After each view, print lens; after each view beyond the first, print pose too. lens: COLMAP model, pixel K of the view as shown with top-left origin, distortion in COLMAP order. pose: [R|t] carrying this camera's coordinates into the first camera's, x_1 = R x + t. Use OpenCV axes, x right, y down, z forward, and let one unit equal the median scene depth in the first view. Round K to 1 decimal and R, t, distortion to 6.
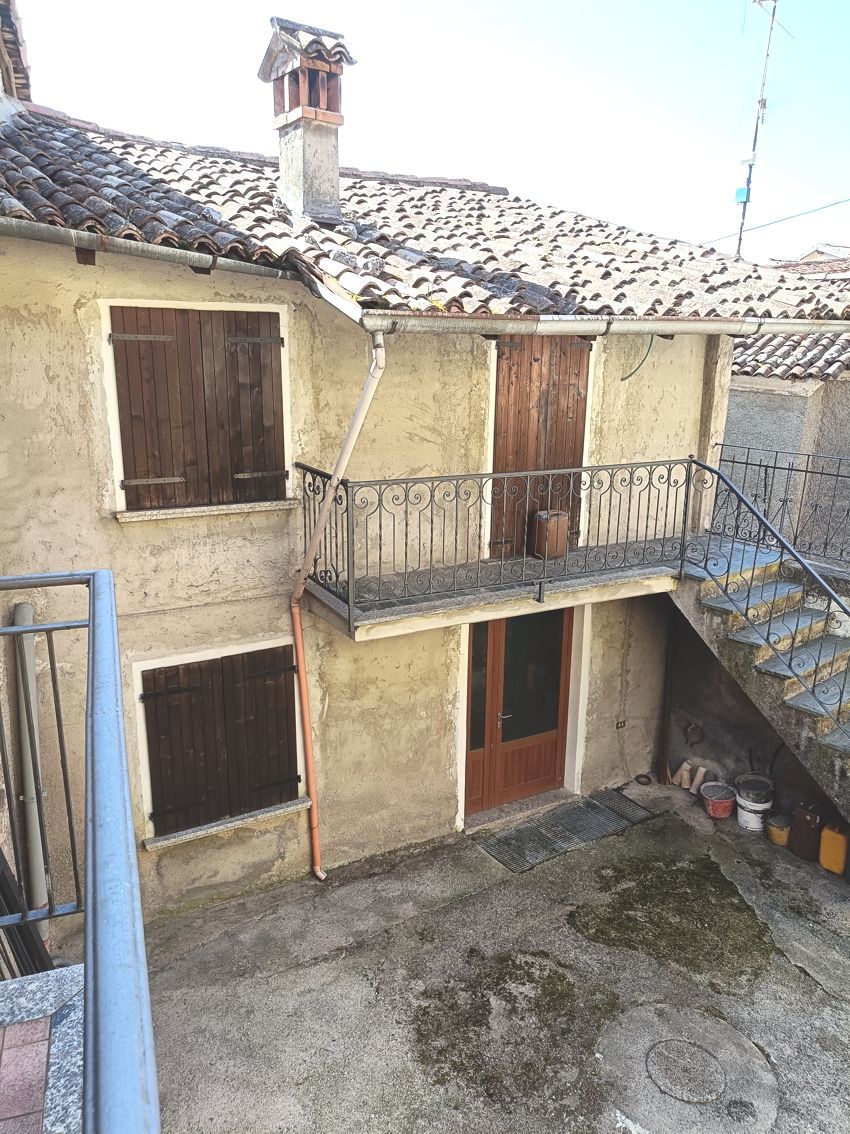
lens RADIAL K [[843.4, 0, 421.8], [0, 843.4, 567.1], [0, 0, 1]] dist [0.028565, -0.001700]
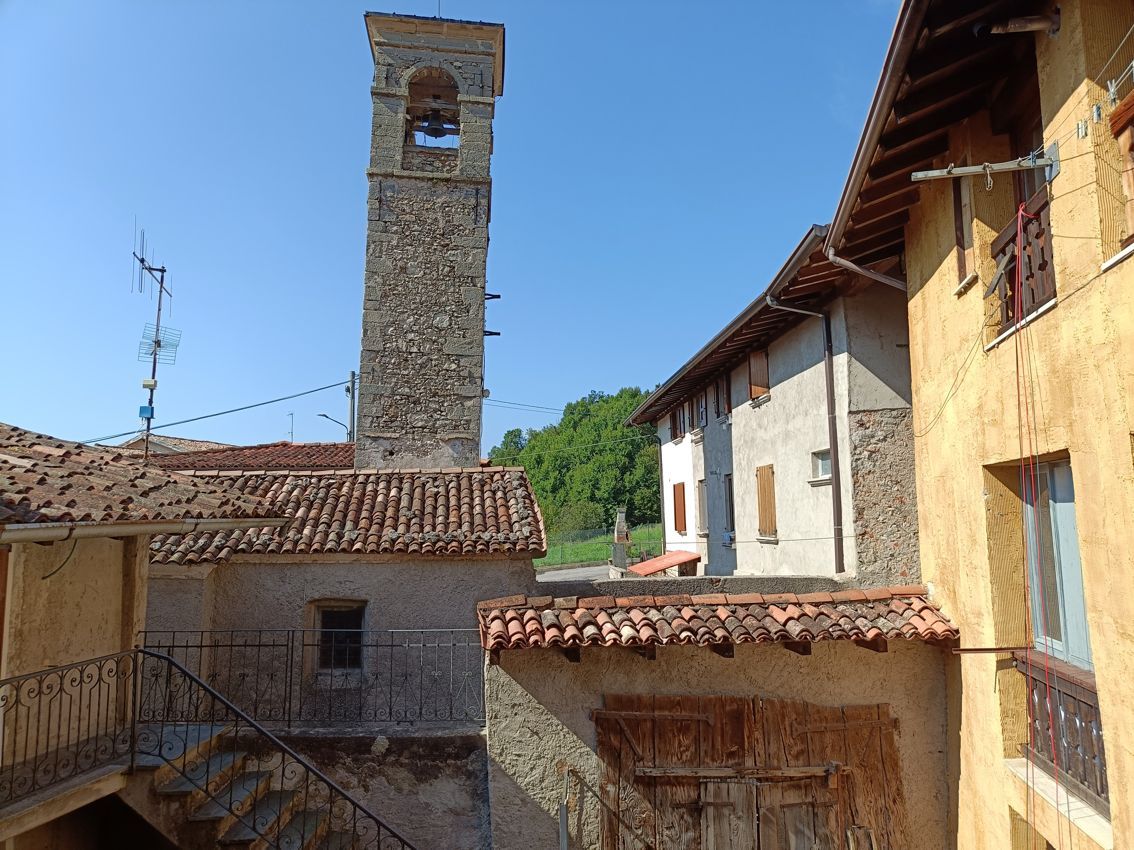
lens RADIAL K [[843.4, 0, 568.4], [0, 843.4, 421.6], [0, 0, 1]] dist [0.028565, -0.001700]
pose [[0.628622, 0.066735, 0.774842, -0.173361], [0.220116, 0.940306, -0.259564, -0.001329], [-0.745911, 0.333723, 0.576408, -0.094262]]
